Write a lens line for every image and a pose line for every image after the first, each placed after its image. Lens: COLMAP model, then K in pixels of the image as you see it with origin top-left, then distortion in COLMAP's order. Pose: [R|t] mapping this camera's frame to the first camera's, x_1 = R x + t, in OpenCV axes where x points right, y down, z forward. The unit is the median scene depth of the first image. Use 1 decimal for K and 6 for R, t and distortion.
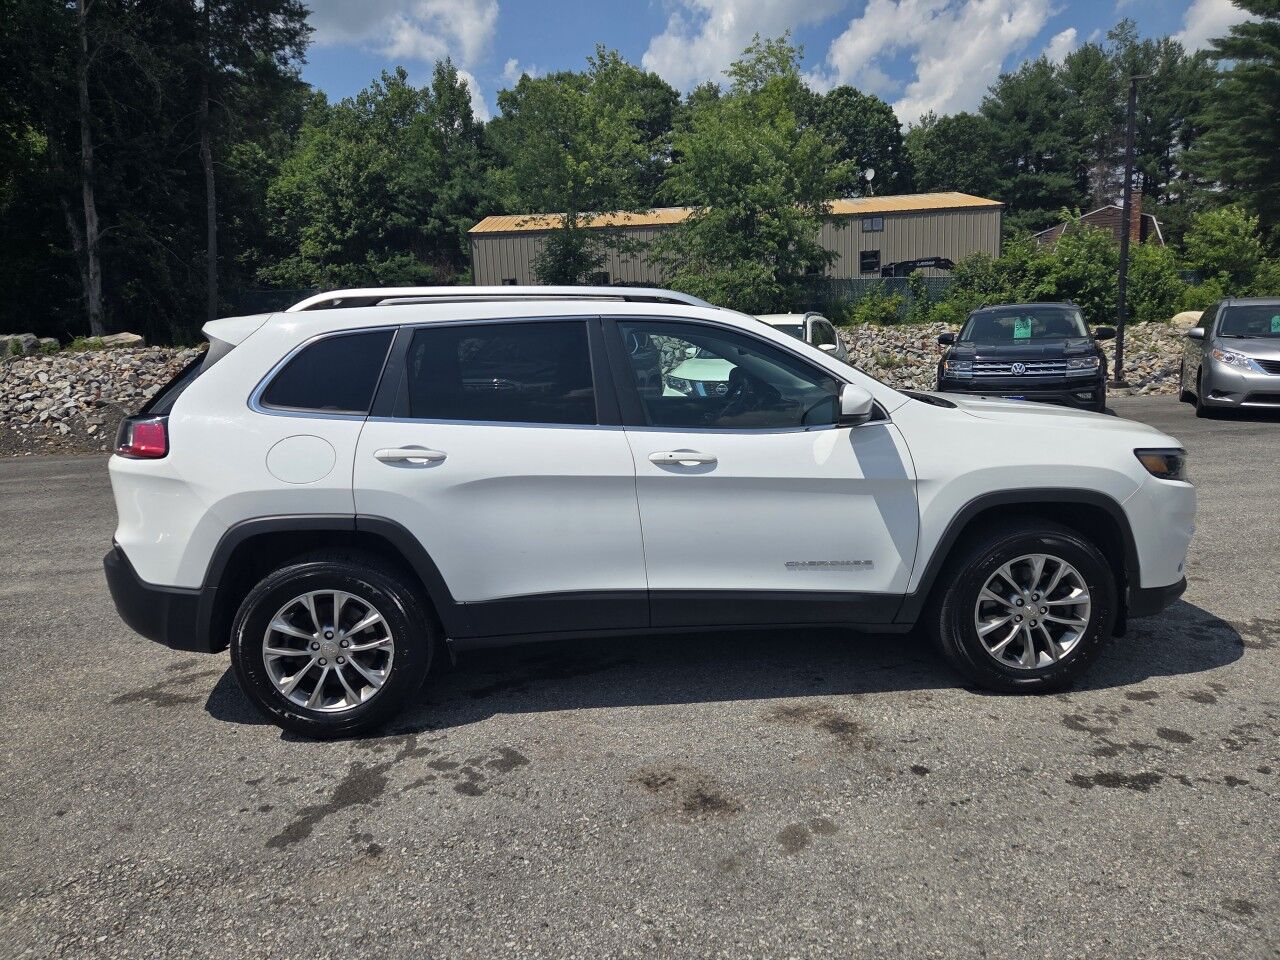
lens RADIAL K [[968.6, 0, 640.0], [0, 968.6, 480.0], [0, 0, 1]] dist [0.088721, -0.104925]
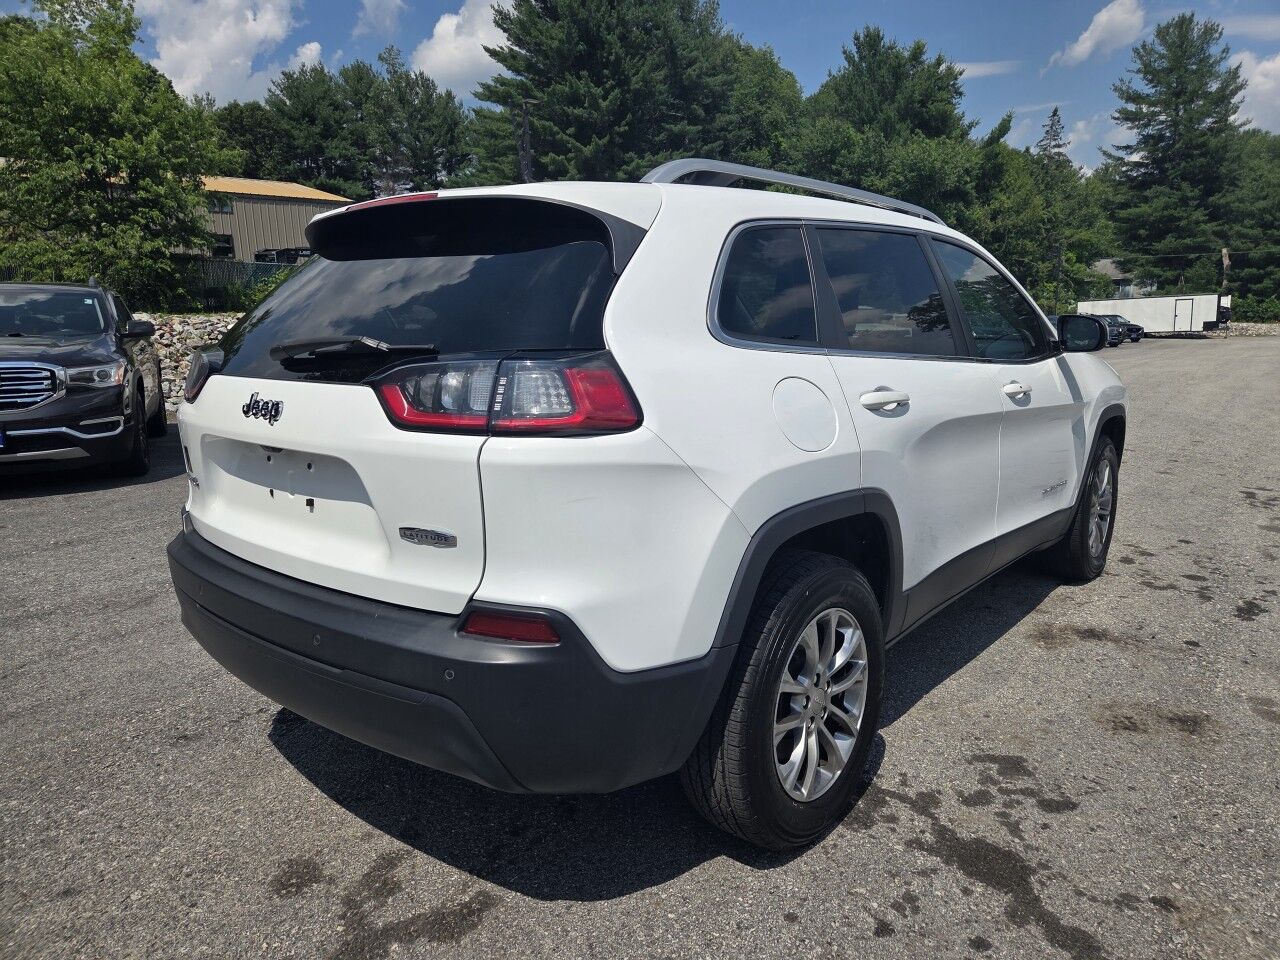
lens RADIAL K [[933.4, 0, 640.0], [0, 933.4, 480.0], [0, 0, 1]] dist [0.033091, -0.007526]
pose [[0.645517, -0.104556, 0.756556, -0.243613], [0.110536, 0.992945, 0.042912, -0.004638], [-0.755705, 0.055927, 0.652520, 0.190036]]
